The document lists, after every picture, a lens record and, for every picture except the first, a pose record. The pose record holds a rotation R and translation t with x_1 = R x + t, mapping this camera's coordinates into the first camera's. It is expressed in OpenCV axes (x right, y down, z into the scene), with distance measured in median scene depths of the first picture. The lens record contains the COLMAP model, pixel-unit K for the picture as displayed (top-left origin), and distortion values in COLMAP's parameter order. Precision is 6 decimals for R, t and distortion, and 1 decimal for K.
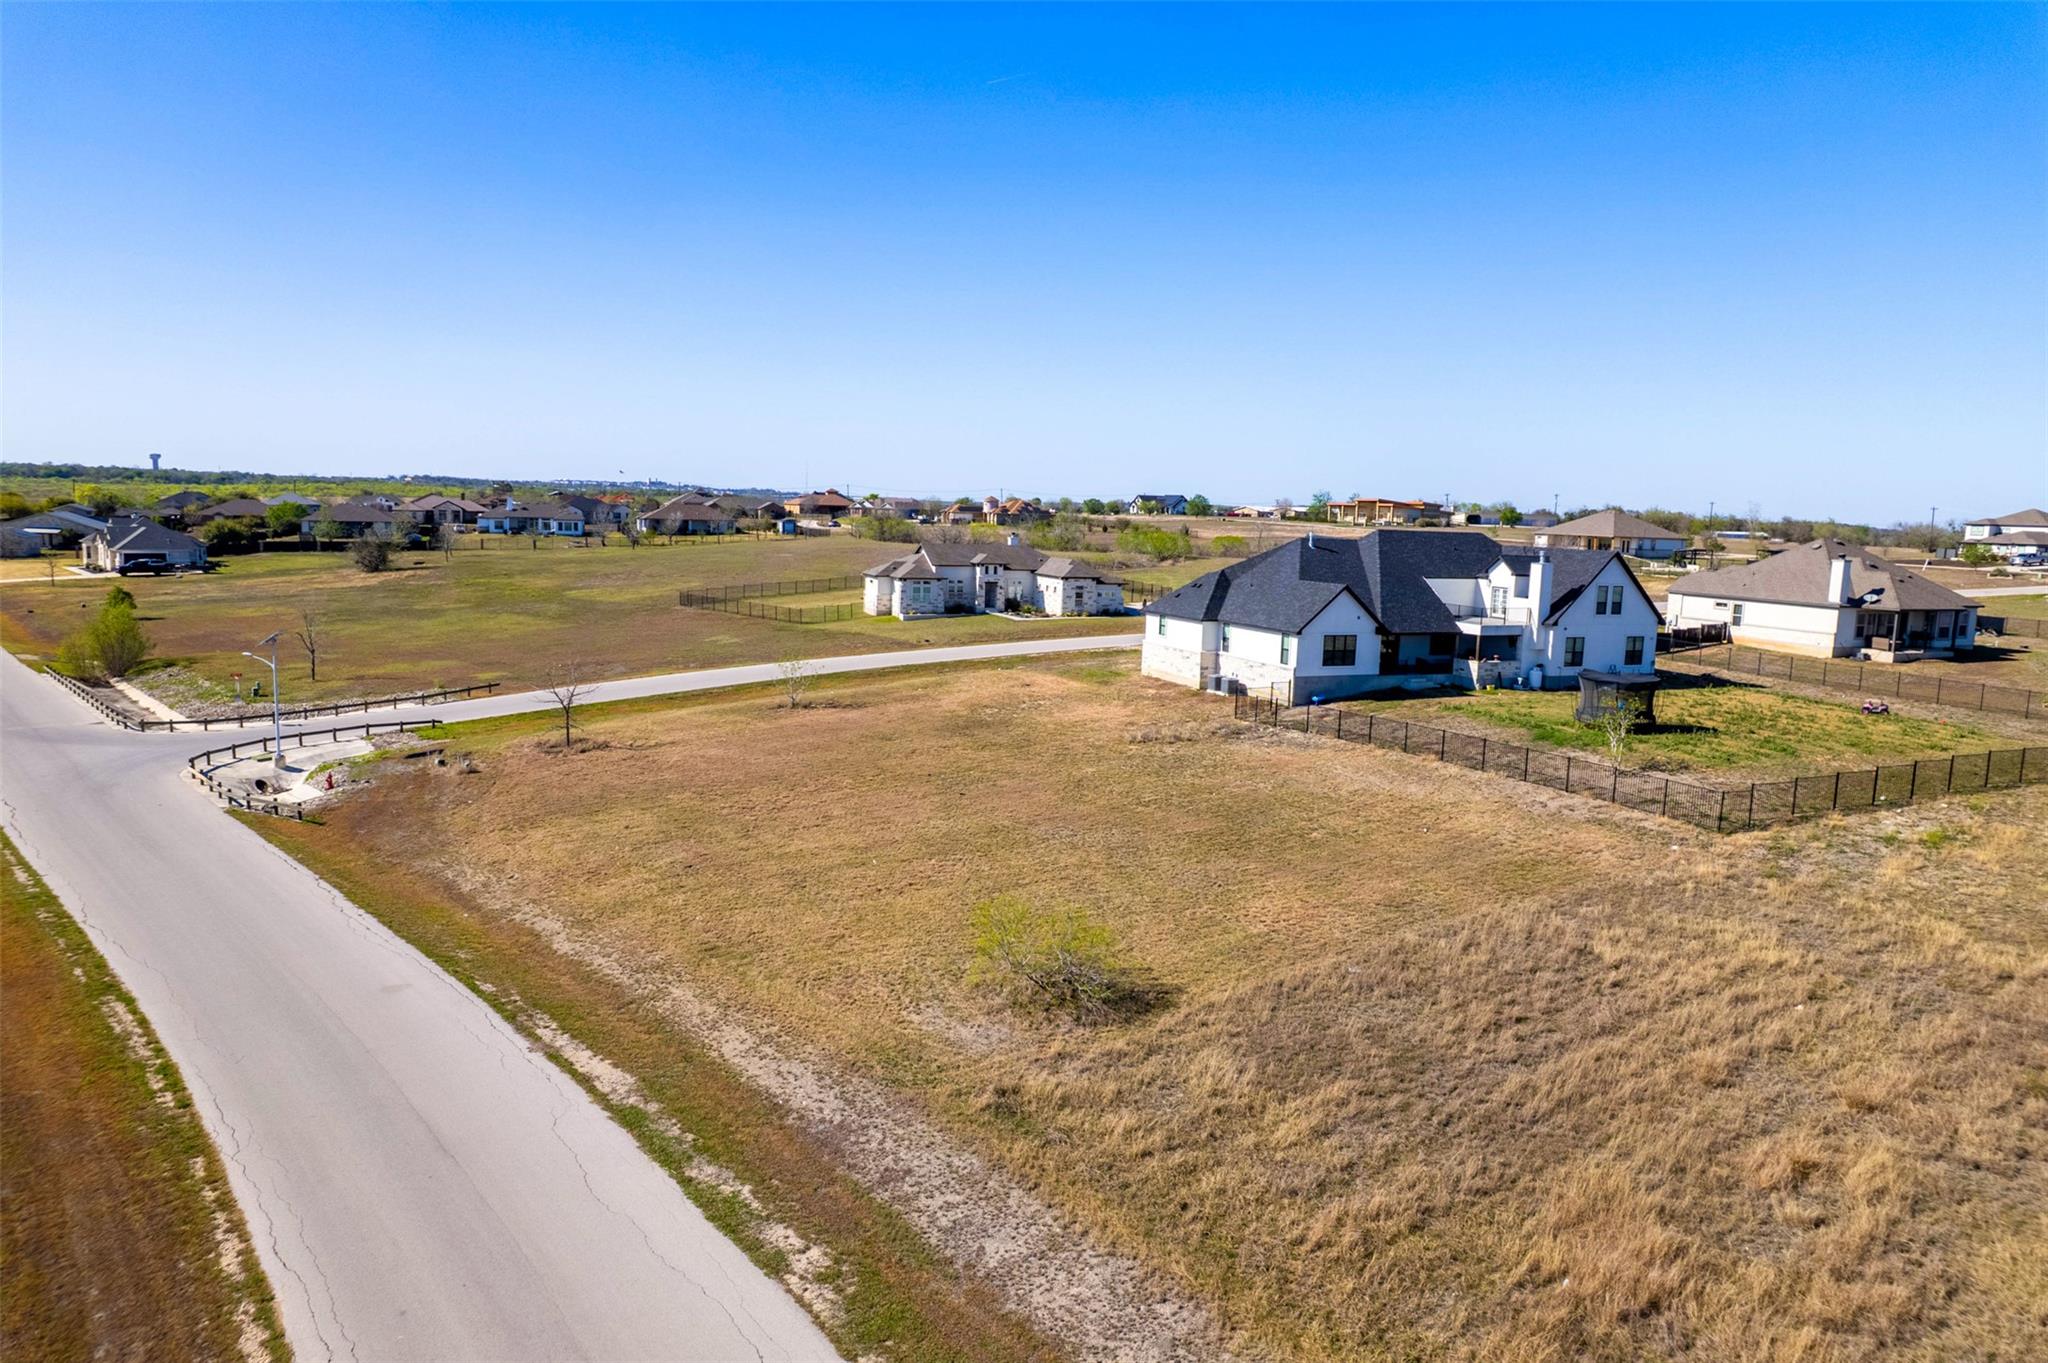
lens RADIAL K [[1312.0, 0, 1024.0], [0, 1312.0, 681.5], [0, 0, 1]] dist [-0.077103, 0.071820]
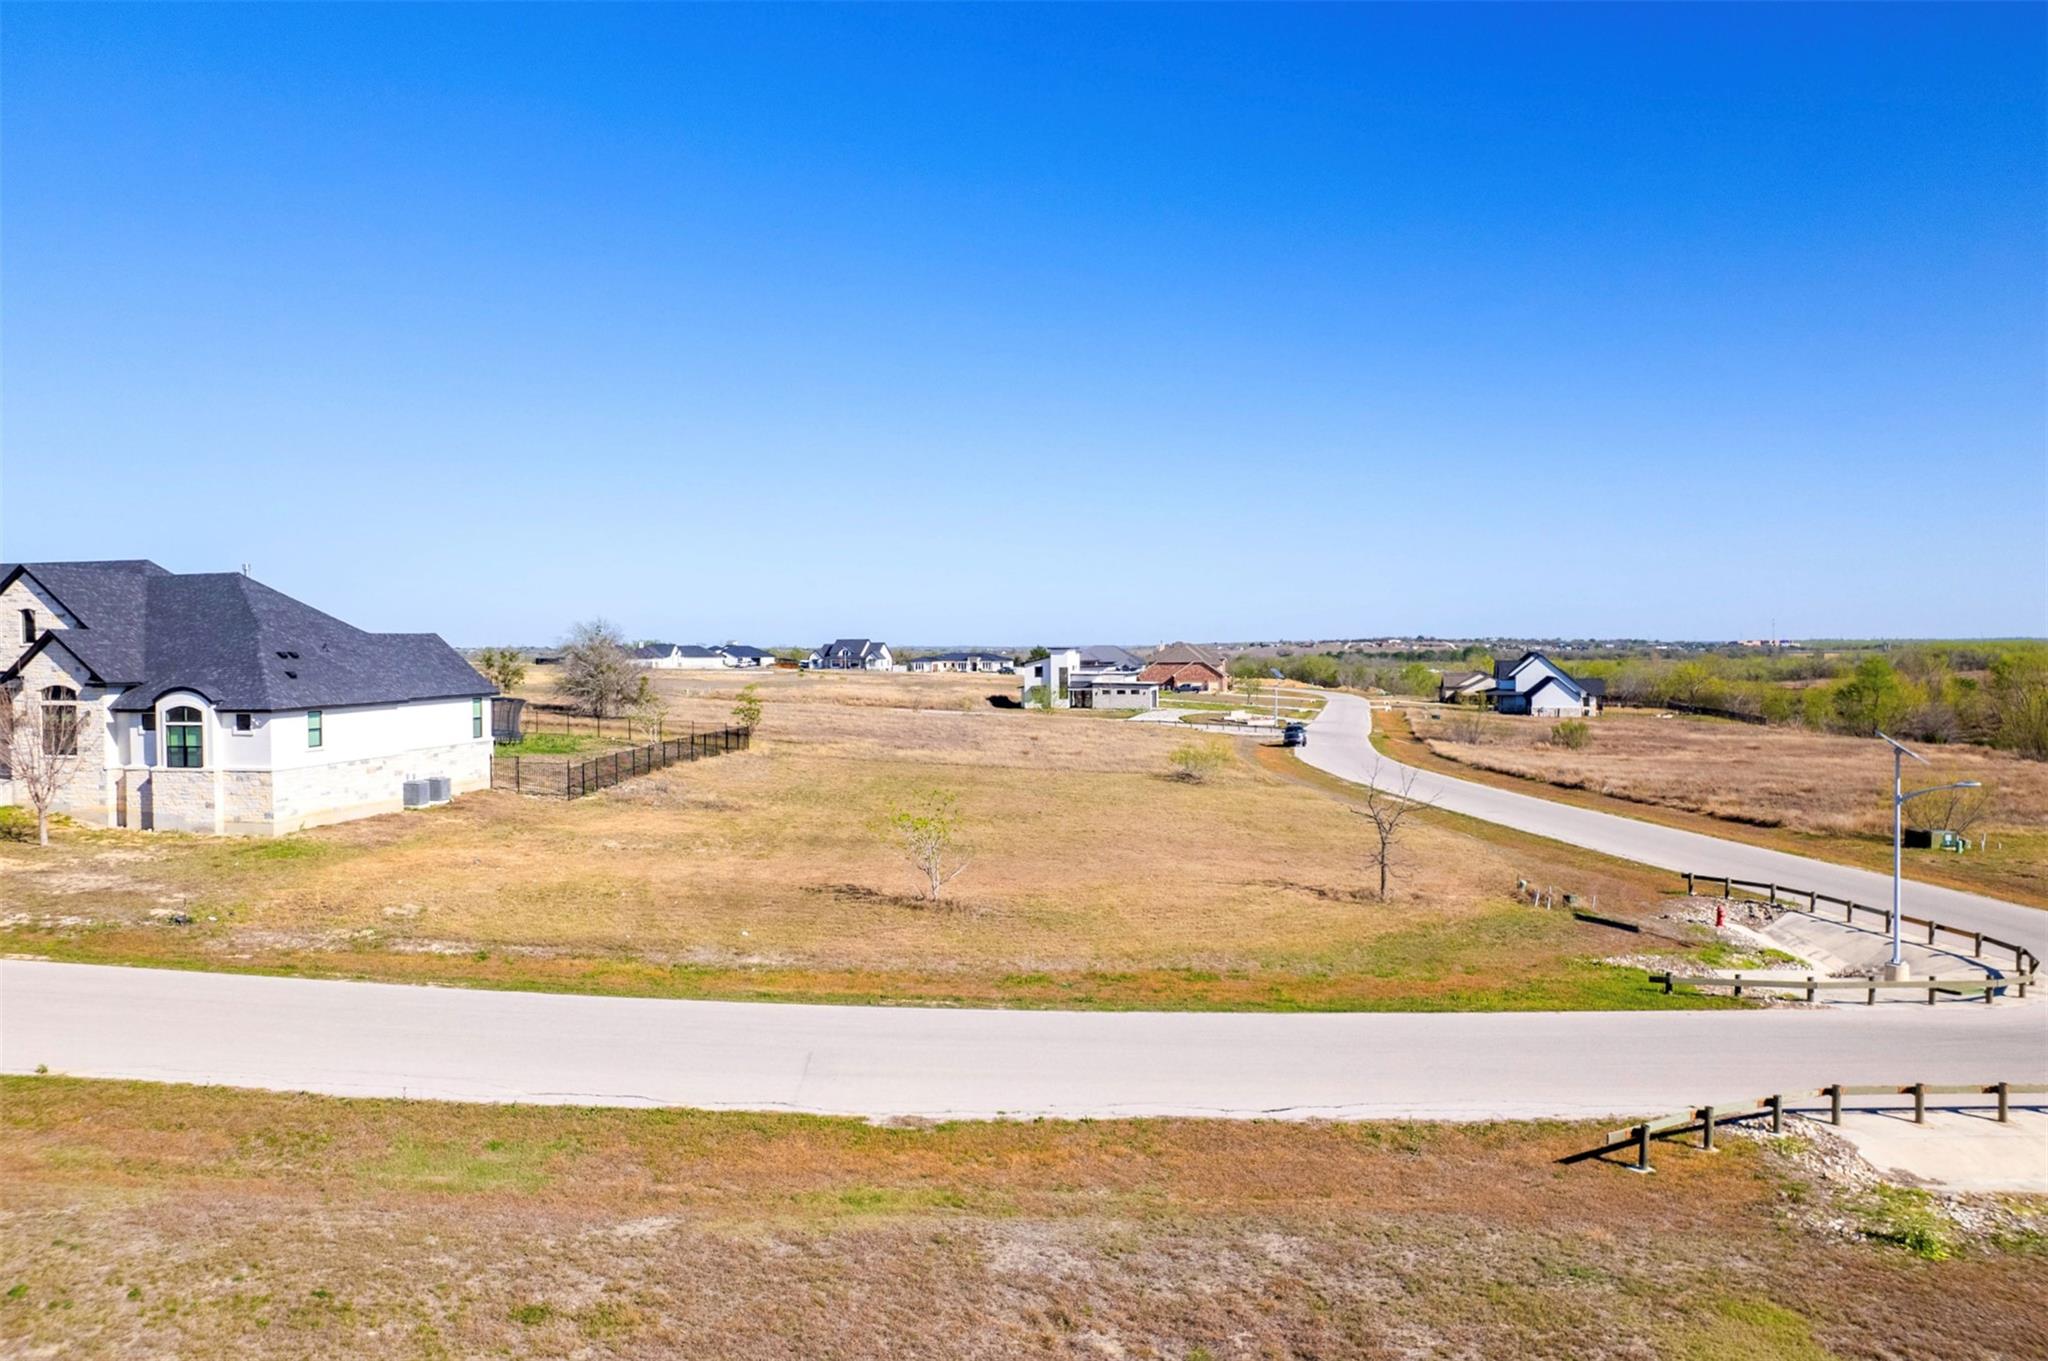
lens RADIAL K [[1429.5, 0, 1024.0], [0, 1429.5, 680.5], [0, 0, 1]] dist [-0.091505, 0.096939]
pose [[-0.817933, -0.038559, 0.574020, -0.541116], [0.059964, 0.986603, 0.151717, -0.153594], [-0.572180, 0.158515, -0.804663, 1.481288]]
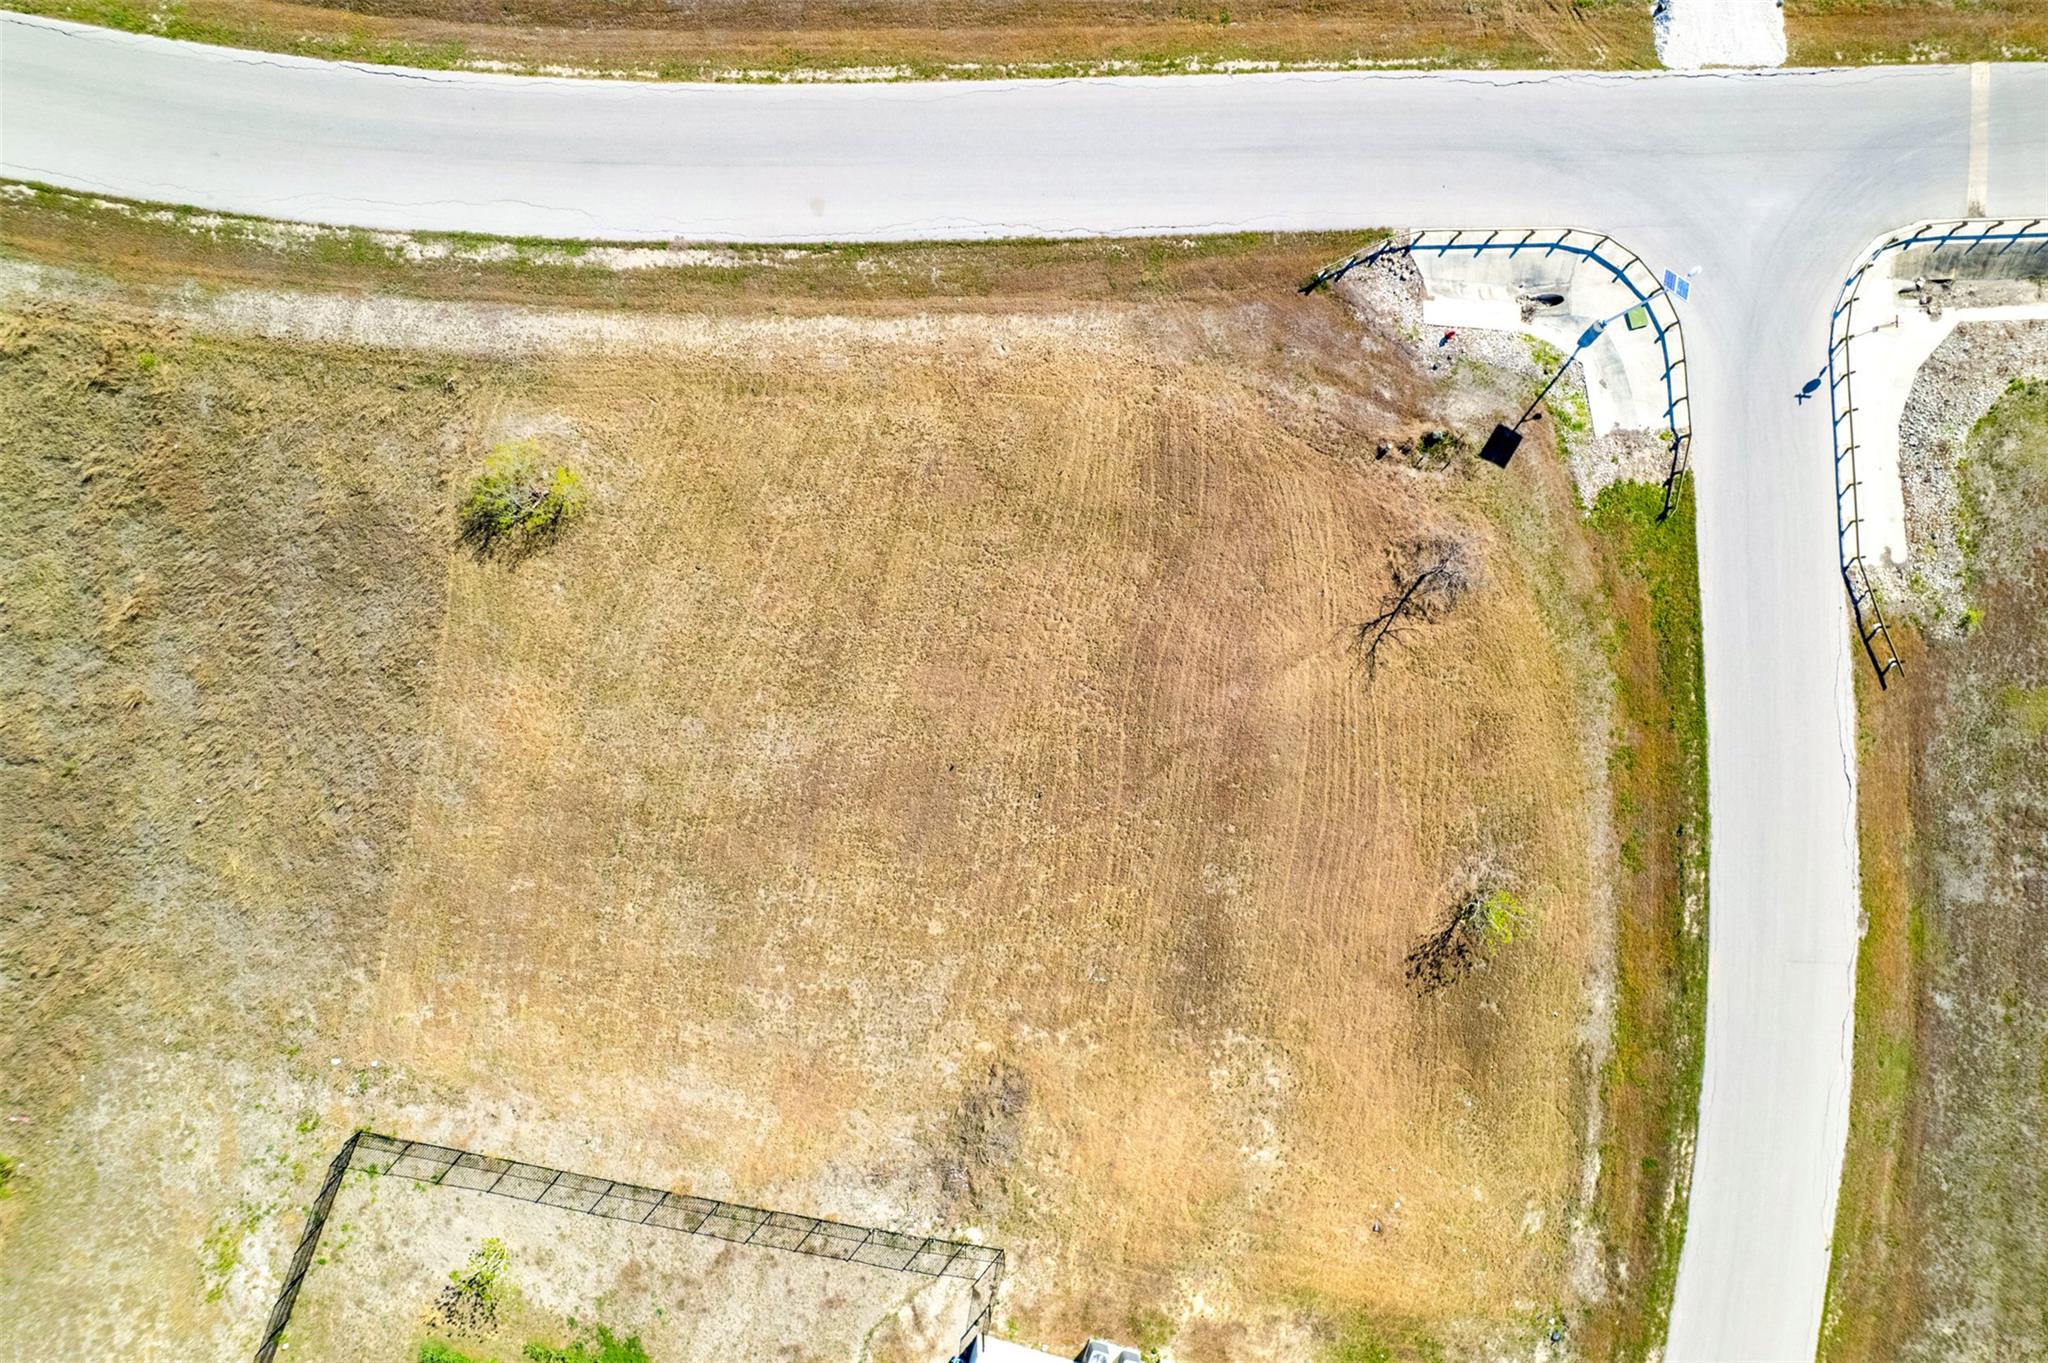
lens RADIAL K [[1312.0, 0, 1024.0], [0, 1312.0, 681.5], [0, 0, 1]] dist [-0.077103, 0.071820]
pose [[-0.660355, 0.749237, -0.050740, -0.062474], [-0.167141, -0.080767, 0.982619, -0.701648], [0.732117, 0.657359, 0.178563, 0.622751]]
